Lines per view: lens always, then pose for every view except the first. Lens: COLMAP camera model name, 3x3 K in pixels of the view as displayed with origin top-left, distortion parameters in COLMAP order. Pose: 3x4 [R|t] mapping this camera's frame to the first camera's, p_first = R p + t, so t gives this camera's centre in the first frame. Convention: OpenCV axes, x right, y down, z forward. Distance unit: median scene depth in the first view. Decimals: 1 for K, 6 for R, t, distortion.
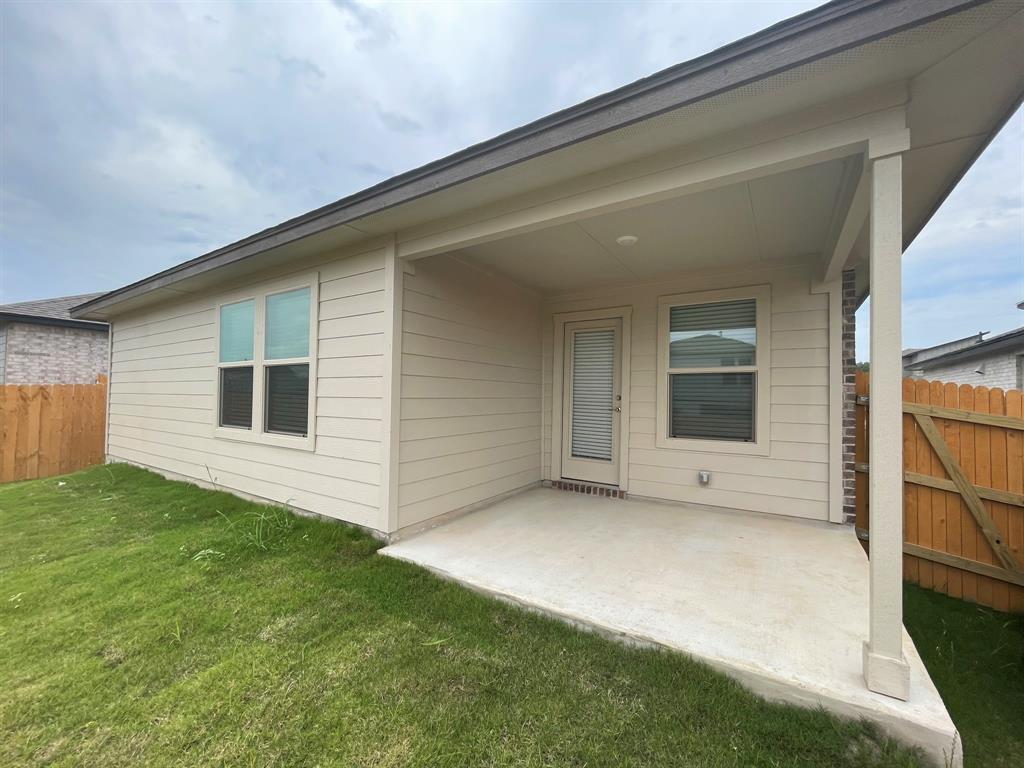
lens RADIAL K [[414.0, 0, 513.8], [0, 414.0, 386.4], [0, 0, 1]] dist [0.000618, -0.000333]
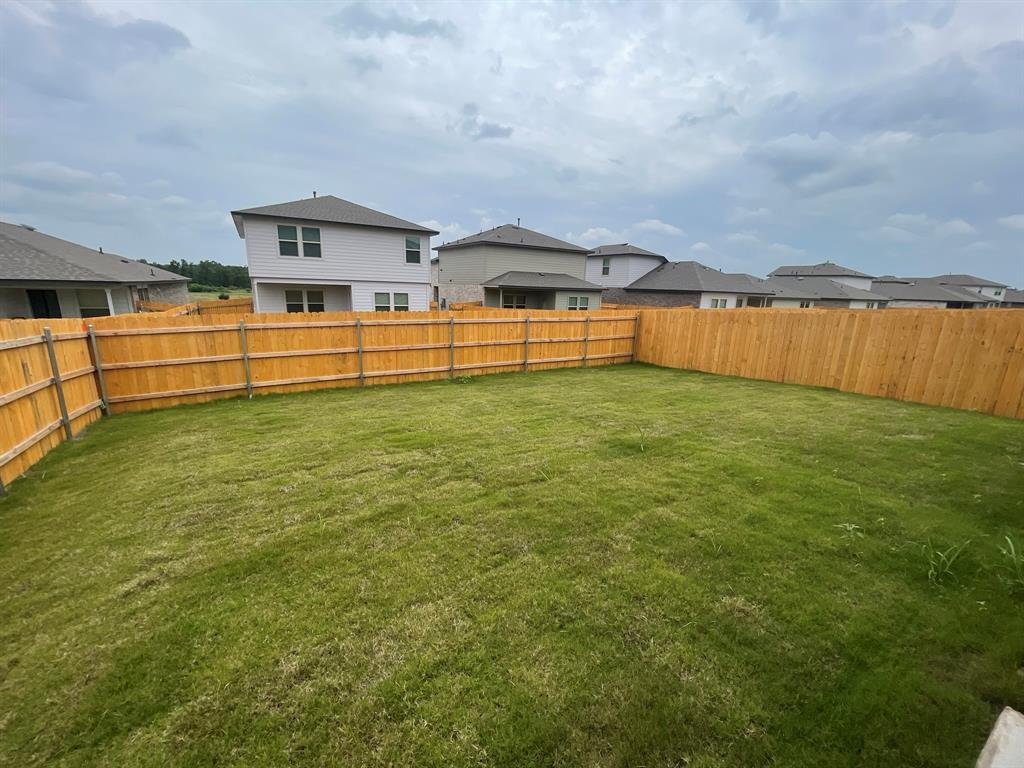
lens RADIAL K [[414.0, 0, 513.8], [0, 414.0, 386.4], [0, 0, 1]] dist [0.000618, -0.000333]
pose [[-0.421362, 0.177673, -0.889318, 0.223378], [-0.020894, 0.978459, 0.205382, -0.043583], [0.906652, 0.105121, -0.408573, 0.520694]]
